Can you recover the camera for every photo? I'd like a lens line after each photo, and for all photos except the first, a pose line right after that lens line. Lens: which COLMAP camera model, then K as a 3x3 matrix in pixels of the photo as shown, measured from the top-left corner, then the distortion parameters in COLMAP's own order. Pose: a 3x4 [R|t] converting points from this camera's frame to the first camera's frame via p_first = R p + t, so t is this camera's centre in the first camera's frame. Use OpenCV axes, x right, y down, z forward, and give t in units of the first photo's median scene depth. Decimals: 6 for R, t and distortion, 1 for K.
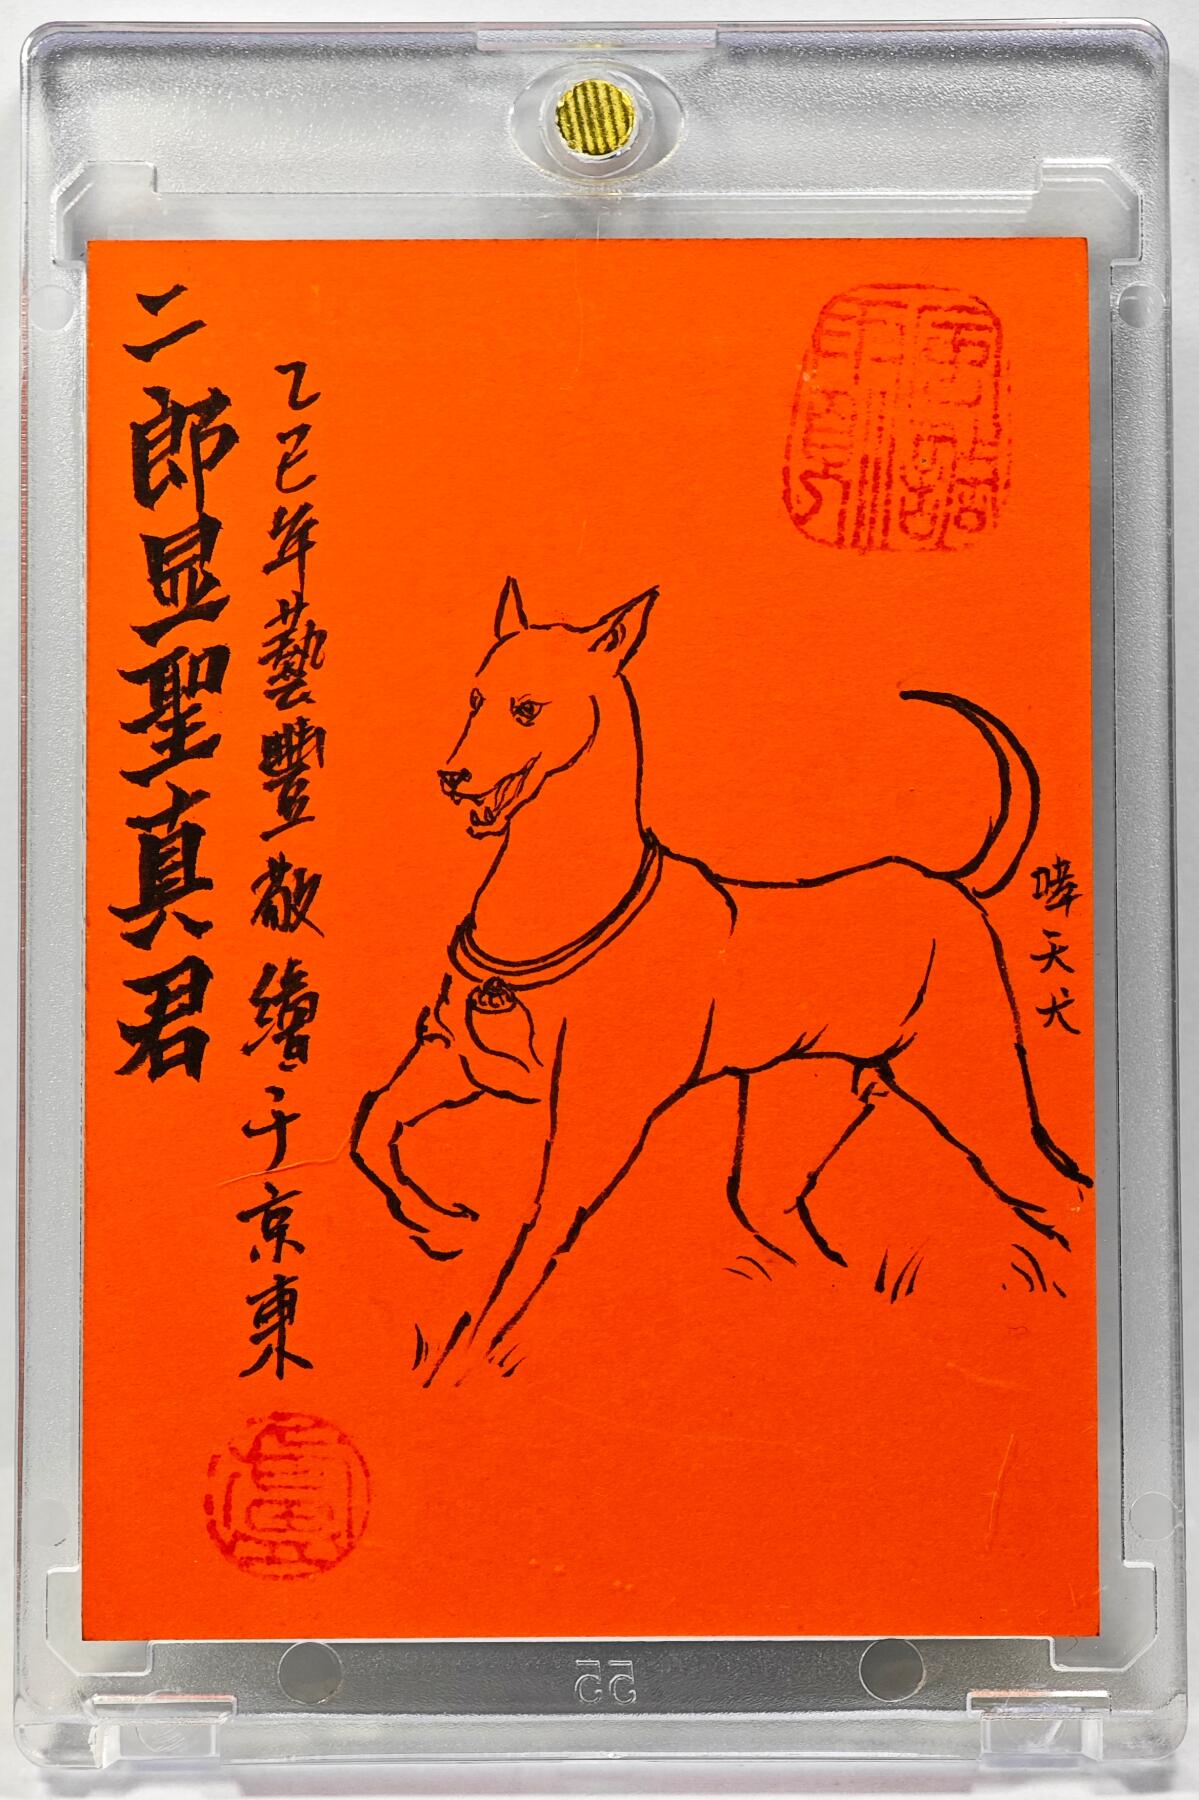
lens RADIAL K [[1001.3, 0, 598.3], [0, 1001.3, 884.1], [0, 0, 1]] dist [0.017064, 0.003725]
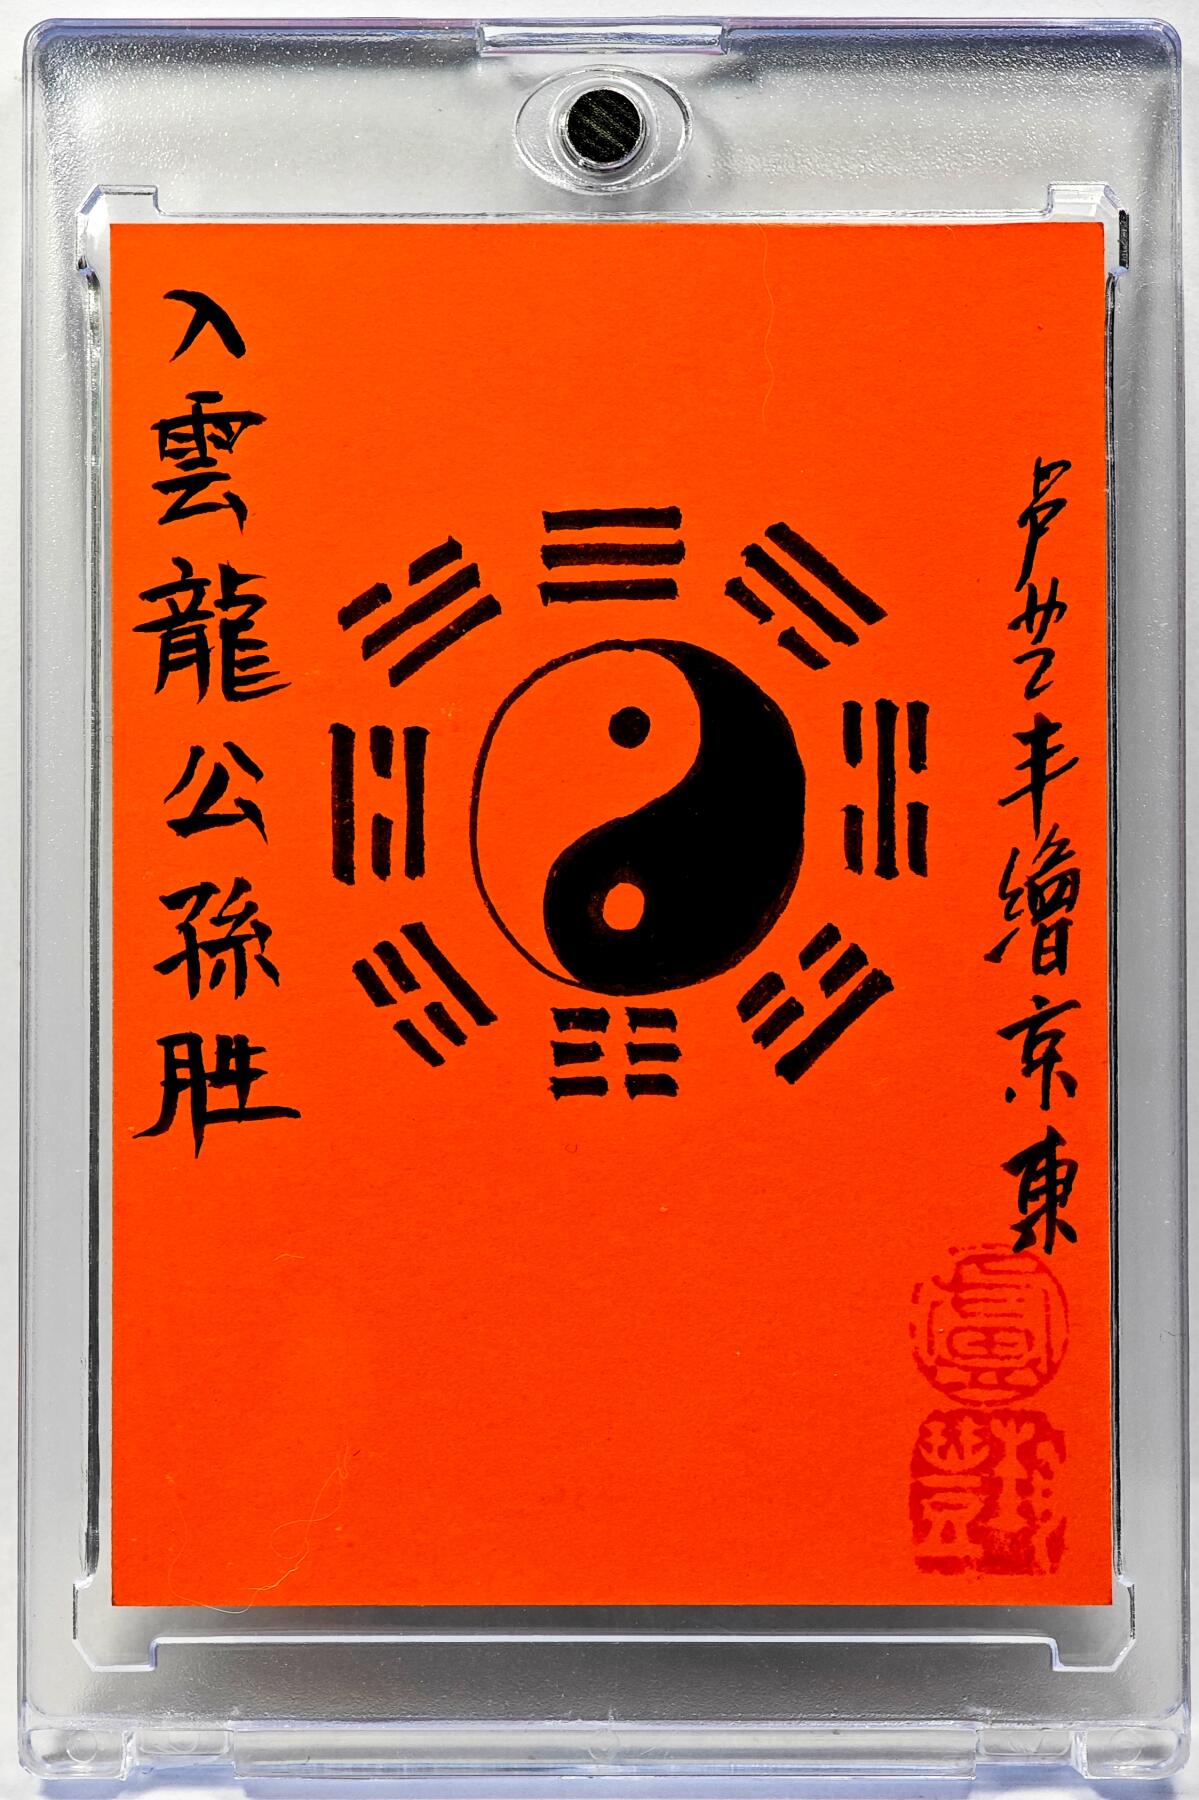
lens RADIAL K [[1001.3, 0, 604.7], [0, 1001.3, 910.1], [0, 0, 1]] dist [0.017064, 0.003725]
pose [[0.999966, -0.005910, 0.005796, -0.692743], [0.005839, 0.999908, 0.012230, 0.175339], [-0.005868, -0.012196, 0.999908, -0.003793]]
